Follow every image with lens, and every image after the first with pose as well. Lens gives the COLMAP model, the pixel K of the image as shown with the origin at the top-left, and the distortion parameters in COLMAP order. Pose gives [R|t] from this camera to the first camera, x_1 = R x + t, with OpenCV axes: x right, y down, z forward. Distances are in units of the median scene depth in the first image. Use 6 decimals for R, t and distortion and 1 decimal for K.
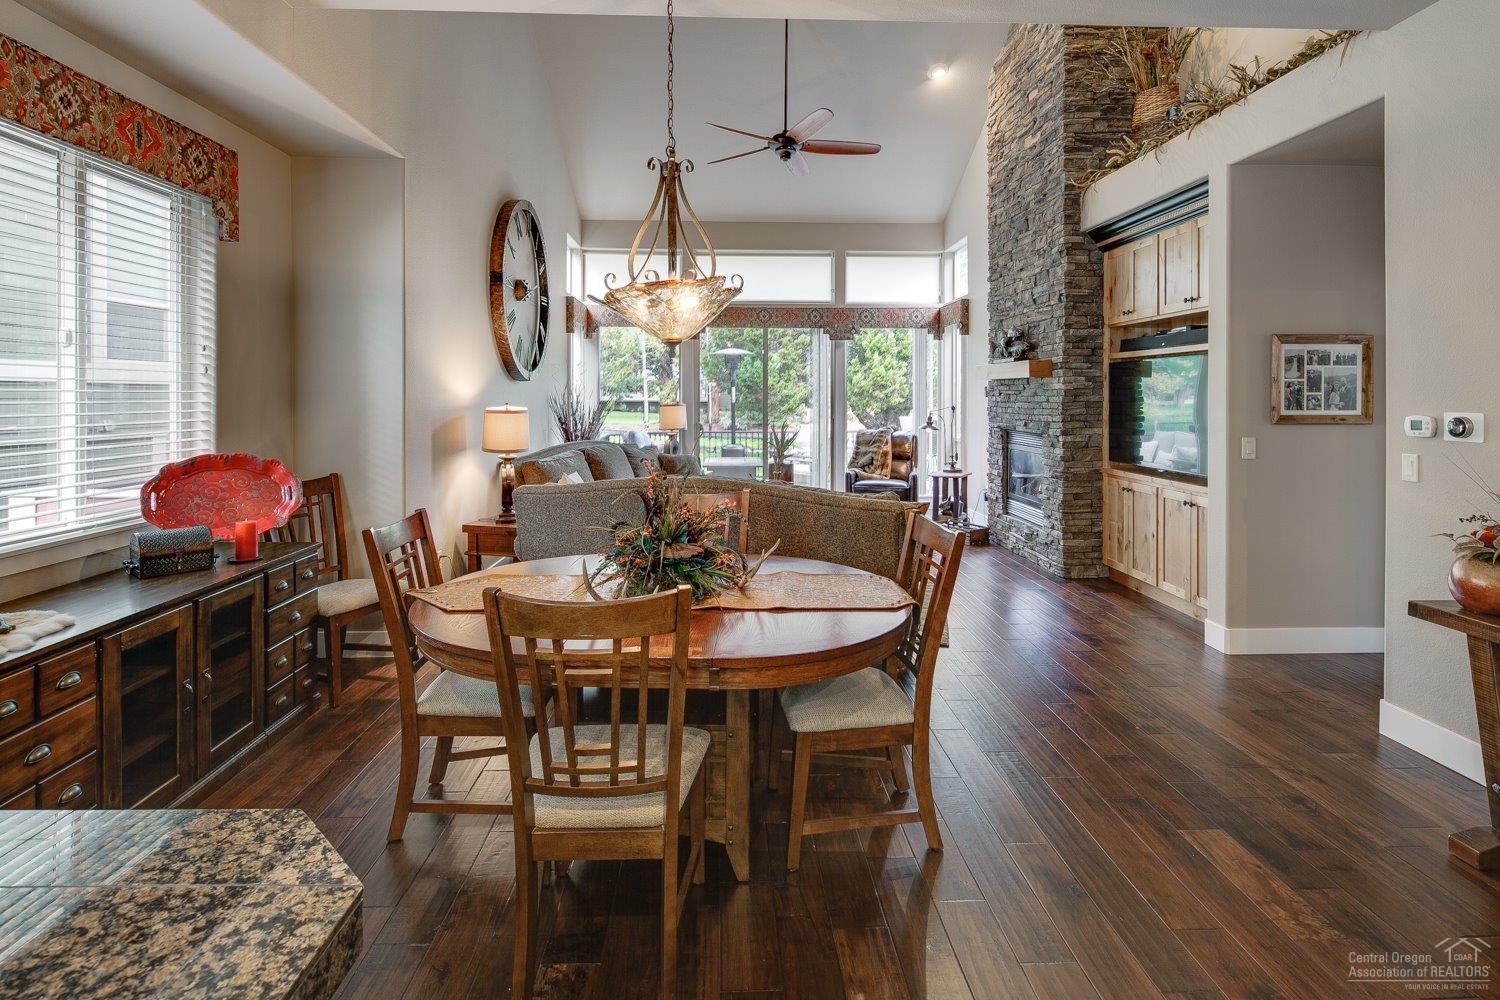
lens RADIAL K [[745.3, 0, 766.9], [0, 745.3, 400.0], [0, 0, 1]] dist [-0.000288, -0.000994]
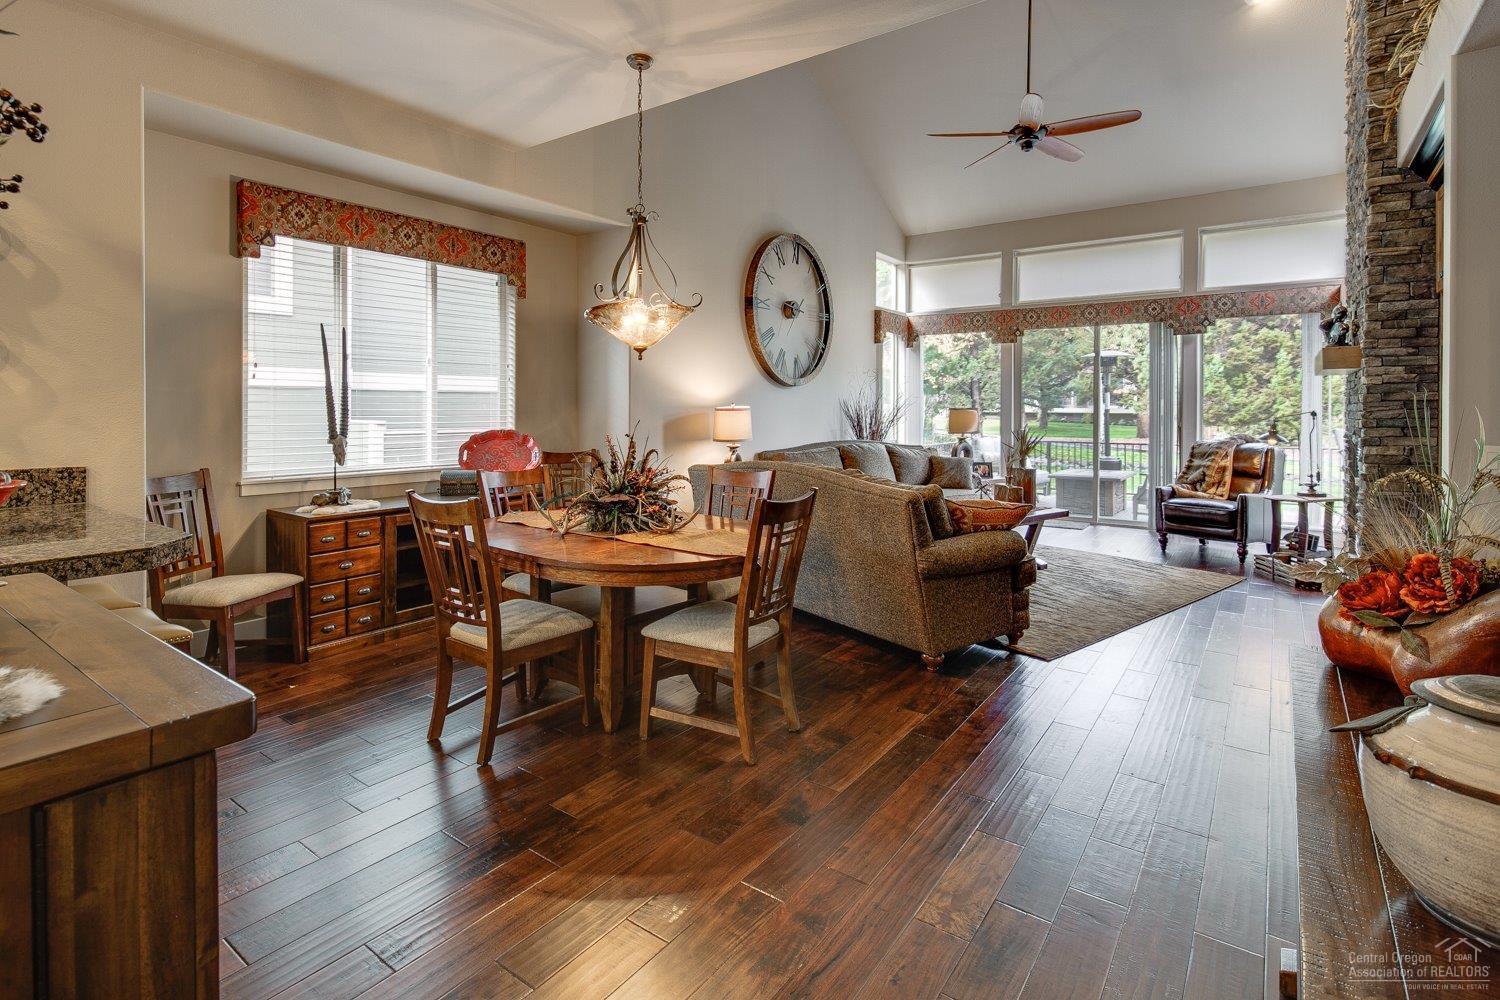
lens RADIAL K [[743.3, 0, 728.2], [0, 743.3, 411.7], [0, 0, 1]] dist [0.005717, -0.000269]
pose [[0.779874, 0.004570, -0.625919, 0.368648], [-0.004720, 0.999988, 0.001420, 0.014904], [0.625918, 0.001847, 0.779886, 0.019129]]
